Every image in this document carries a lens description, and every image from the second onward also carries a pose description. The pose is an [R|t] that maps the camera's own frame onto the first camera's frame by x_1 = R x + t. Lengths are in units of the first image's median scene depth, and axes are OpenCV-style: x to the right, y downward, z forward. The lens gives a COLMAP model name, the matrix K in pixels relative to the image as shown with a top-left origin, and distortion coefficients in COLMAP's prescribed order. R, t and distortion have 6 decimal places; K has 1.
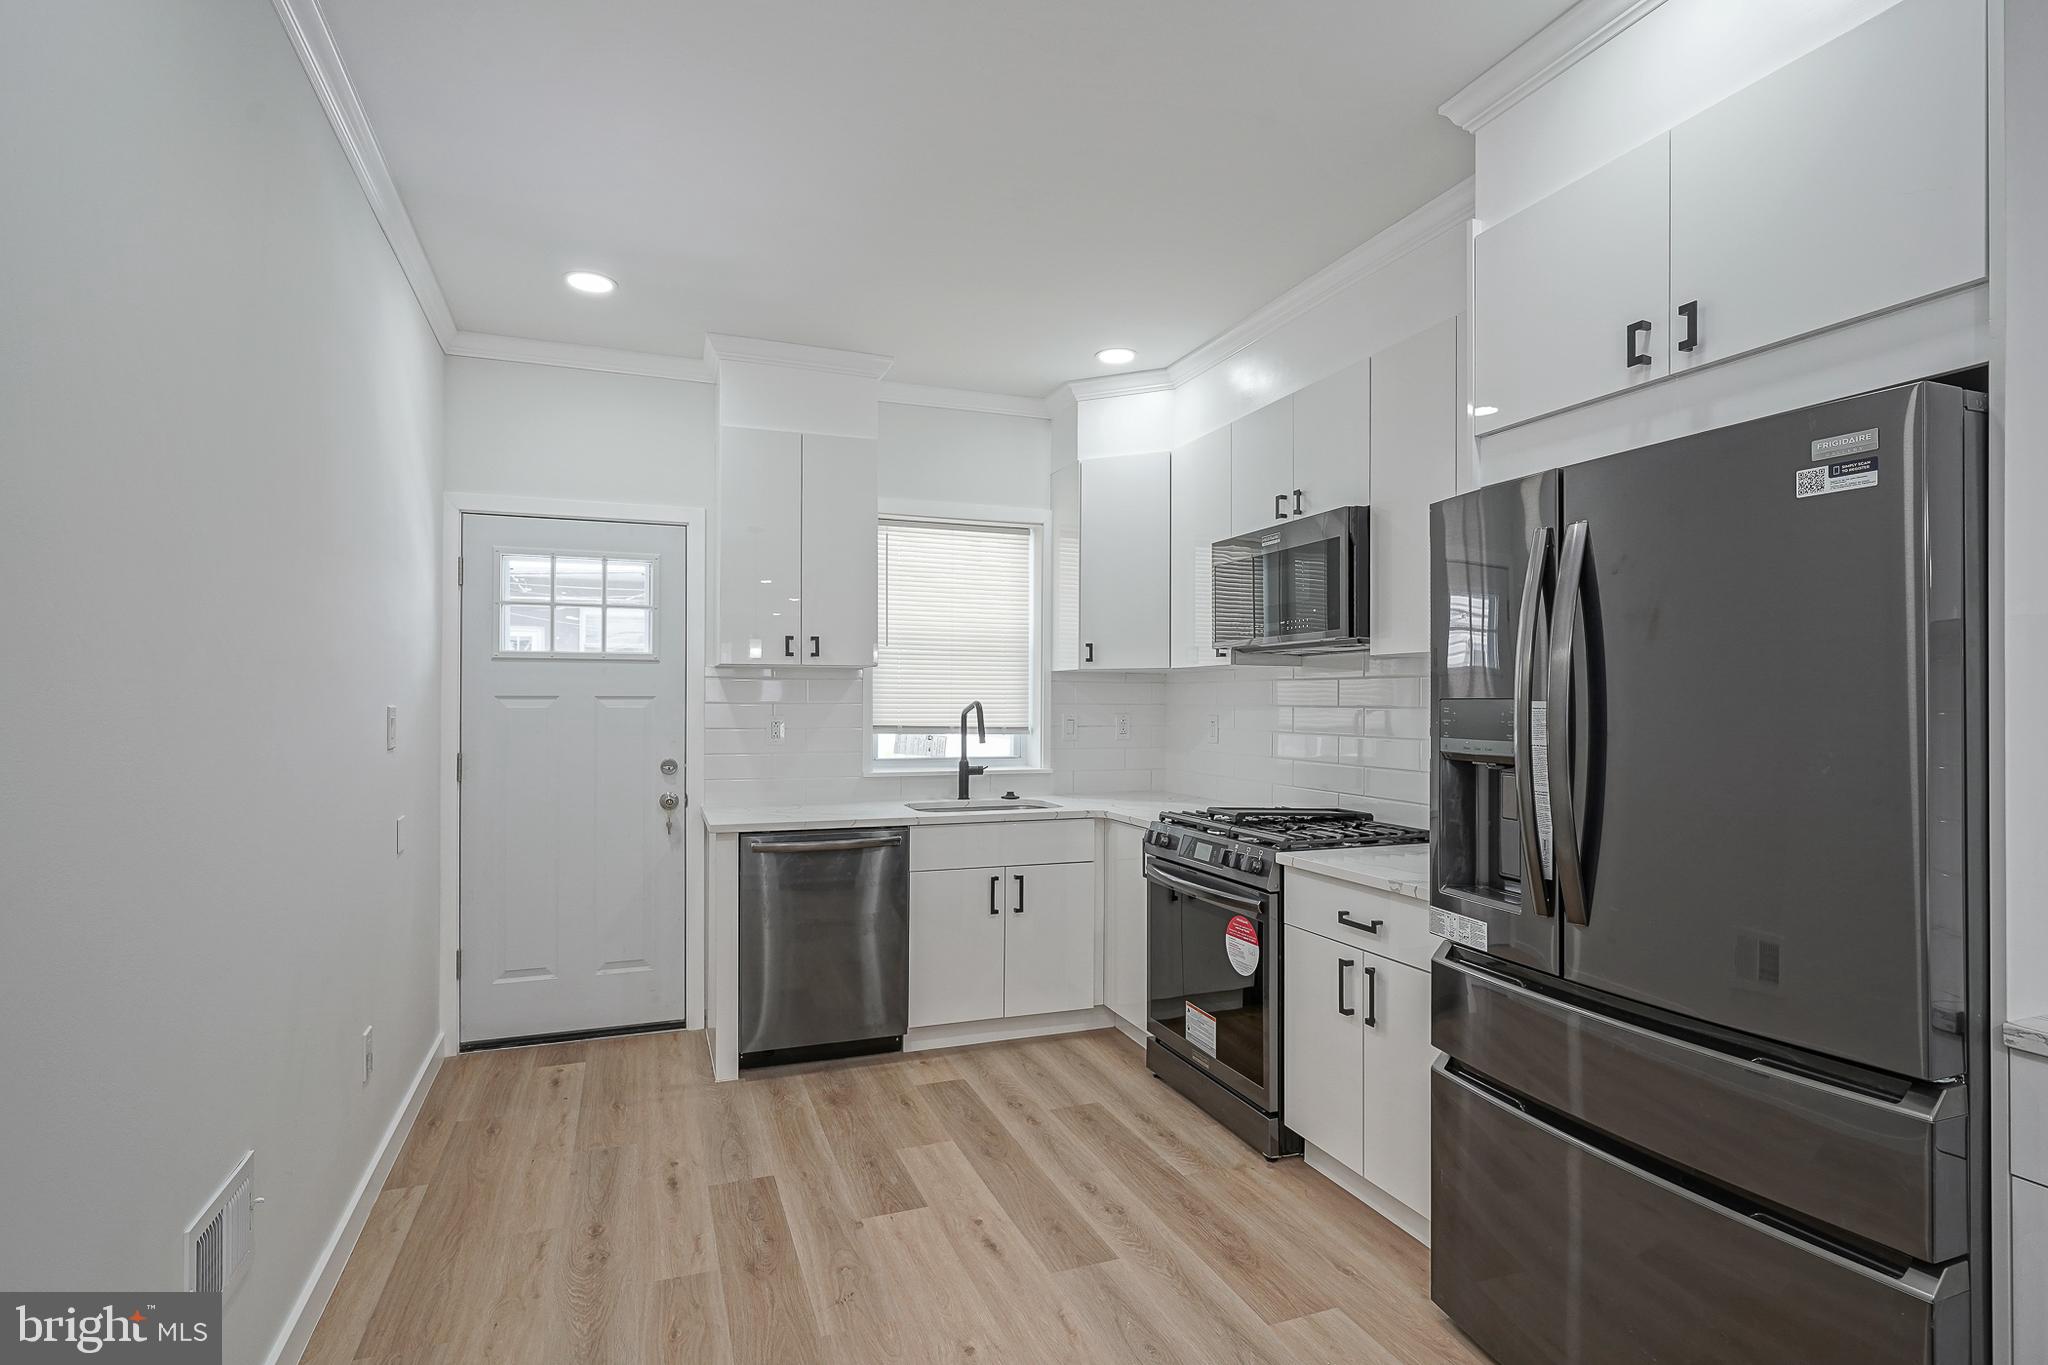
lens RADIAL K [[1017.1, 0, 1026.0], [0, 1017.1, 688.6], [0, 0, 1]] dist [-0.013200, 0.005118]
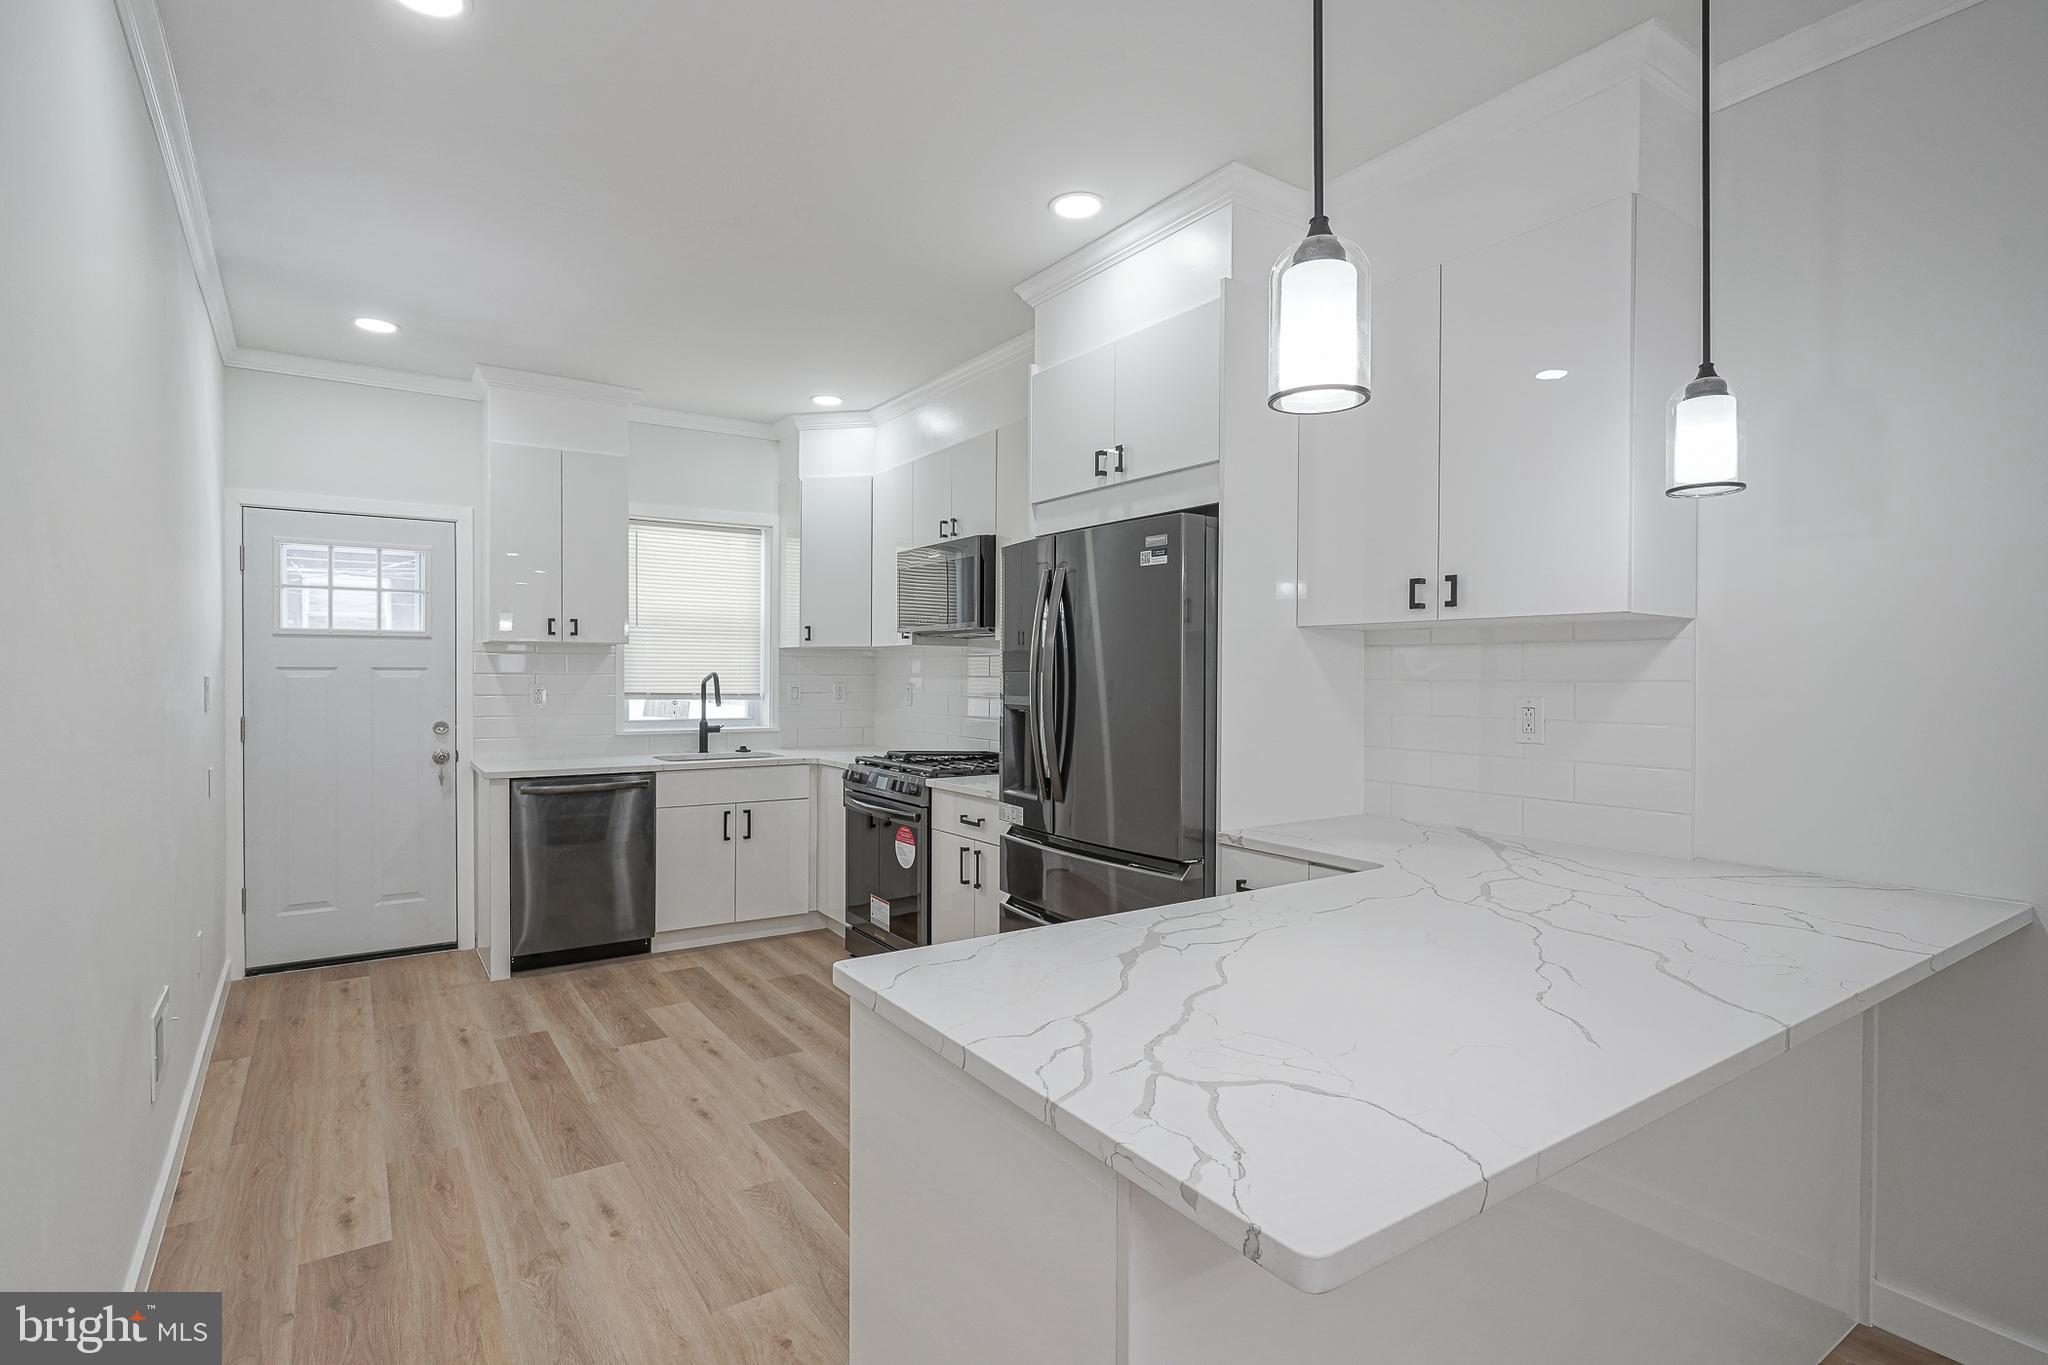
lens RADIAL K [[1017.1, 0, 1024.7], [0, 1017.1, 677.7], [0, 0, 1]] dist [-0.013200, 0.005118]
pose [[0.974284, -0.000118, 0.225322, 0.050806], [-0.003811, 0.999848, 0.017002, -0.004208], [-0.225290, -0.017424, 0.974136, -0.349431]]
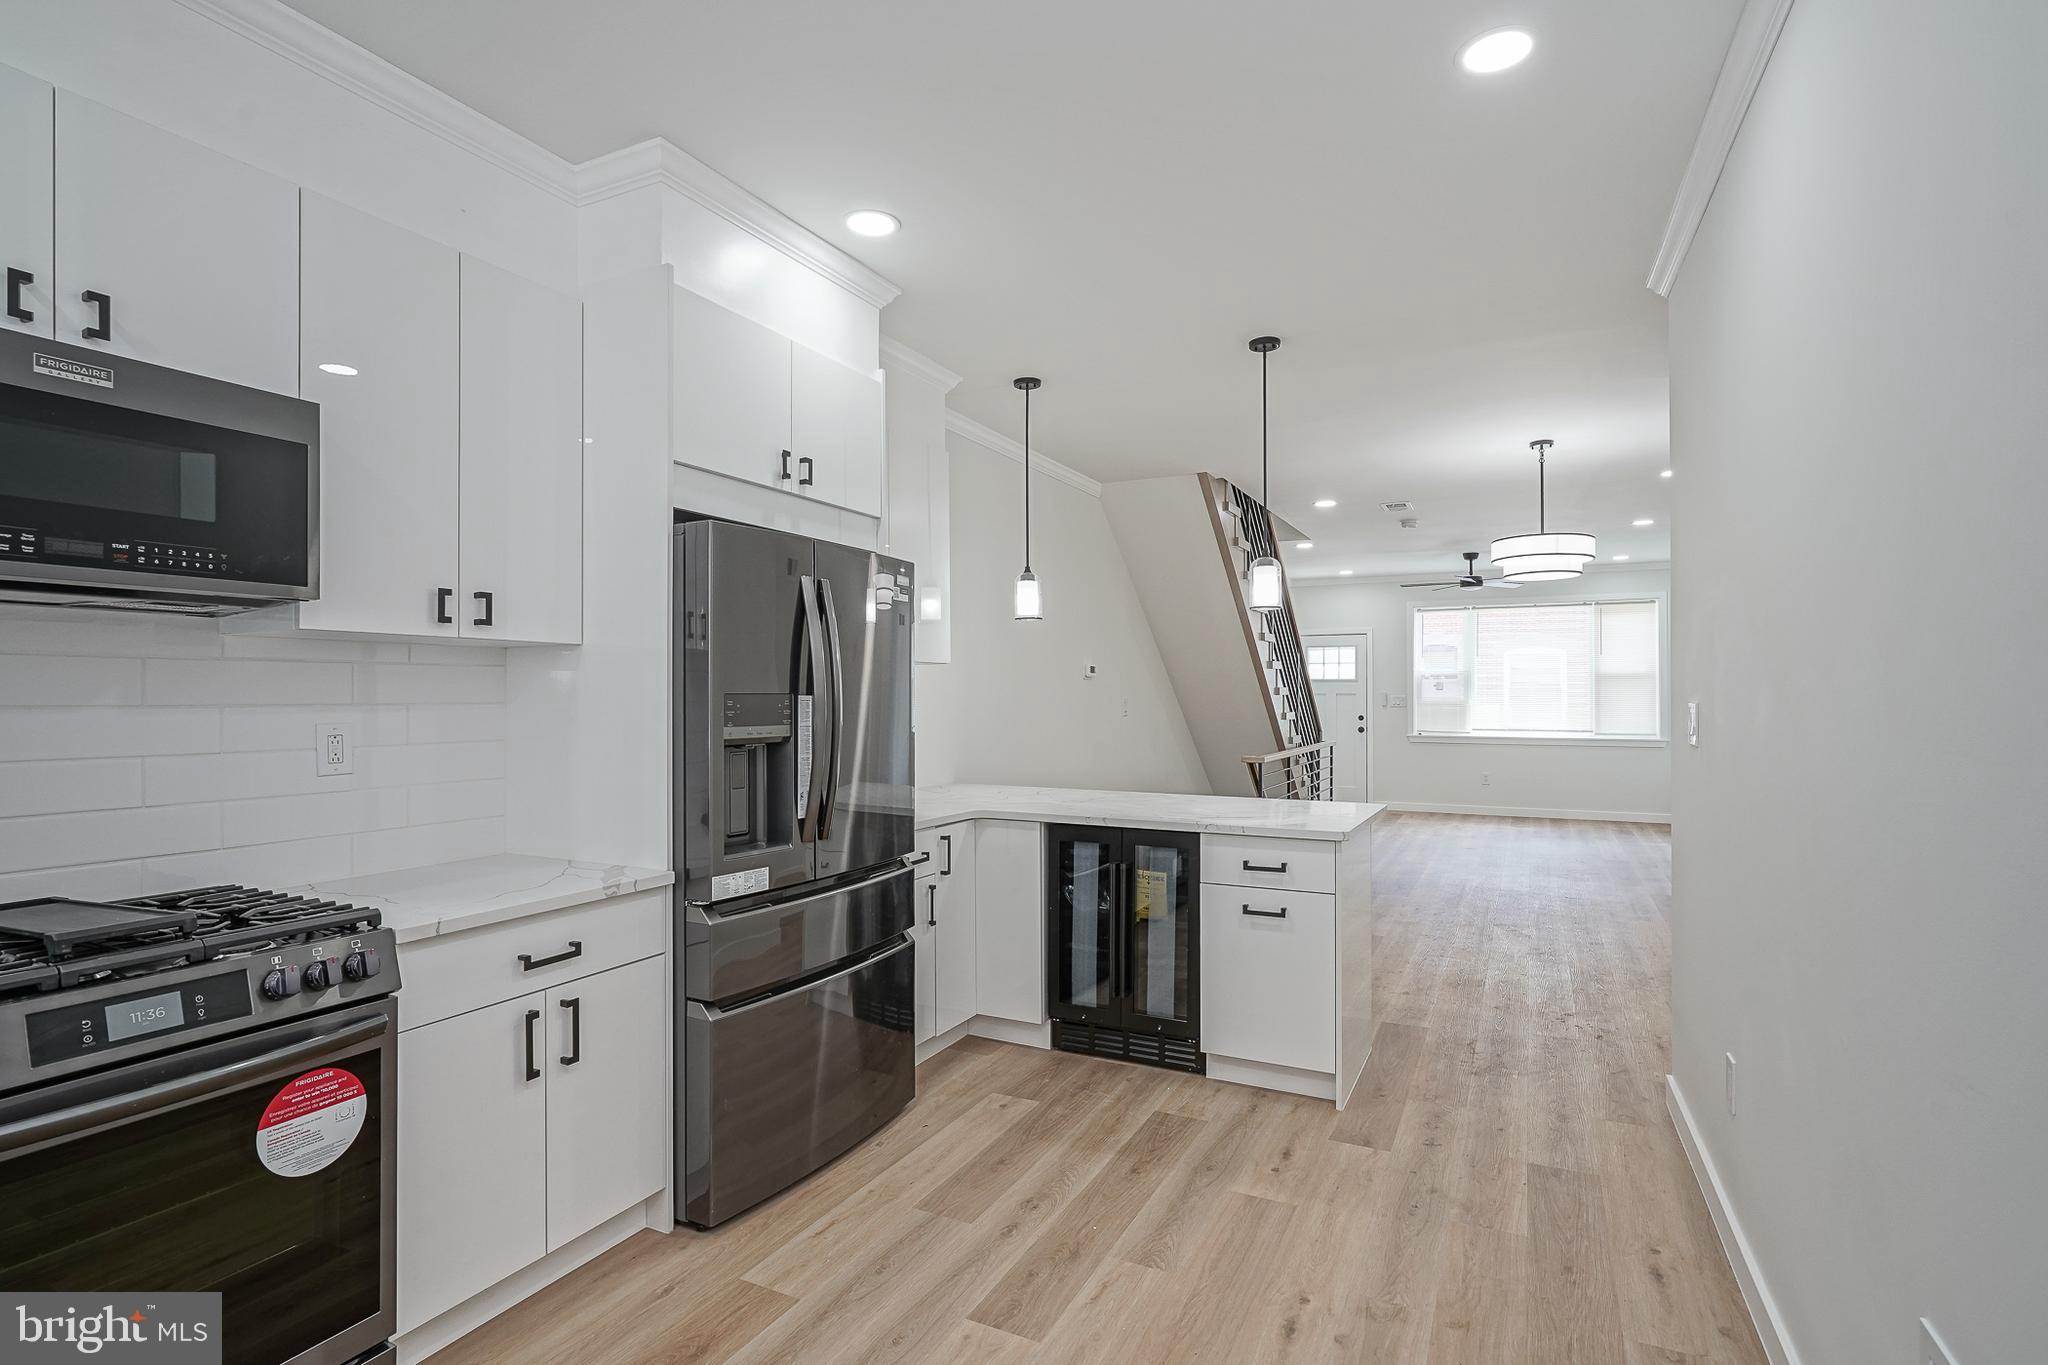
lens RADIAL K [[1017.1, 0, 1025.0], [0, 1017.1, 689.0], [0, 0, 1]] dist [-0.013200, 0.005118]
pose [[-0.677710, 0.004482, 0.735315, -0.423398], [-0.007546, 0.999886, -0.013050, 0.010674], [-0.735290, -0.014393, -0.677599, 0.960906]]
